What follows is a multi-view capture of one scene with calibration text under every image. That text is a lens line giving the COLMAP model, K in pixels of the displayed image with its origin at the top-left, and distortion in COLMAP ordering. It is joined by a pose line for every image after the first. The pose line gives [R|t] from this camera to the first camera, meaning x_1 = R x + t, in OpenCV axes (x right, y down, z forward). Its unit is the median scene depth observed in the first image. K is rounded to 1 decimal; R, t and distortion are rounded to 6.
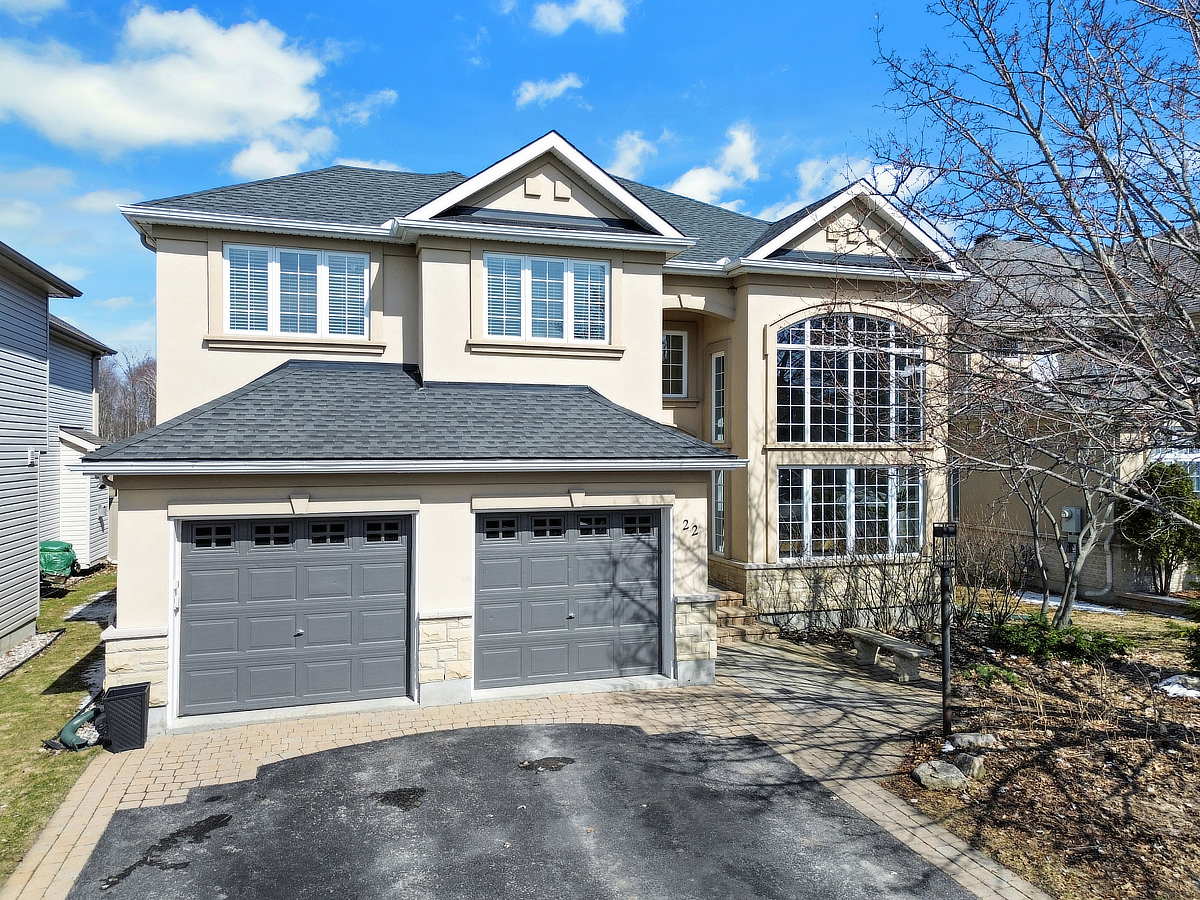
lens RADIAL K [[849.1, 0, 600.0], [0, 849.1, 450.0], [0, 0, 1]] dist [0.113812, -0.127820]
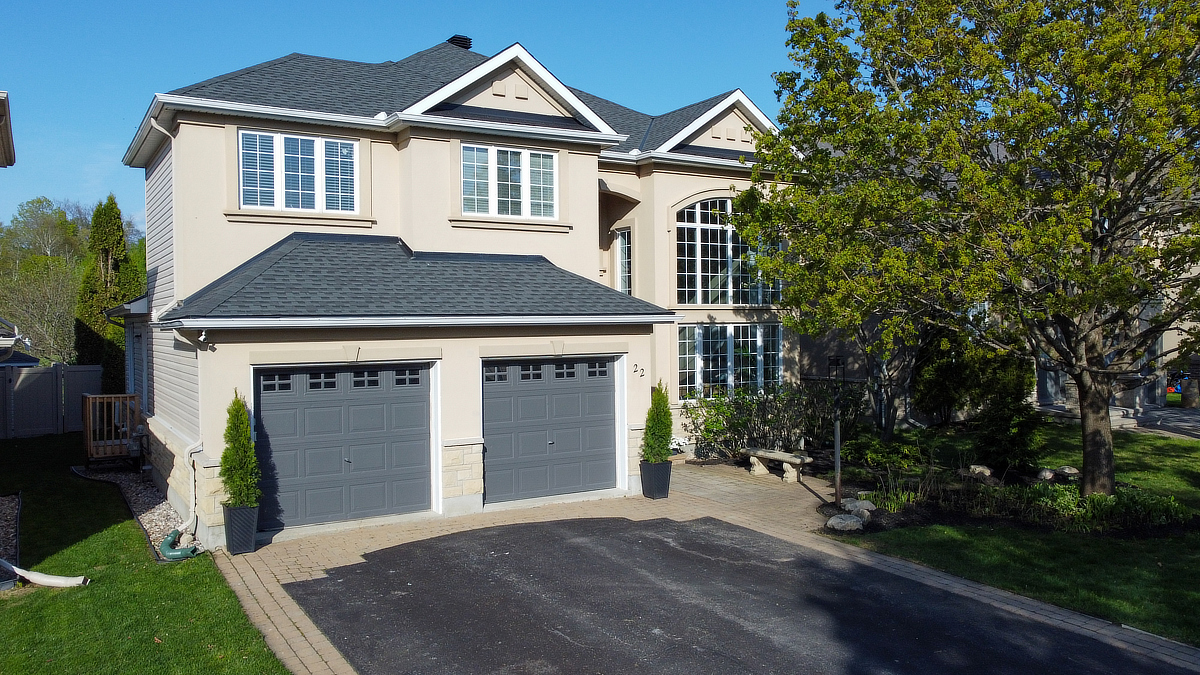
lens RADIAL K [[901.9, 0, 566.5], [0, 901.9, 341.2], [0, 0, 1]] dist [0.002333, 0.000250]
pose [[0.974853, -0.014606, 0.222370, -0.277116], [0.010788, 0.999773, 0.018377, 0.021838], [-0.222588, -0.015516, 0.974789, -0.247979]]
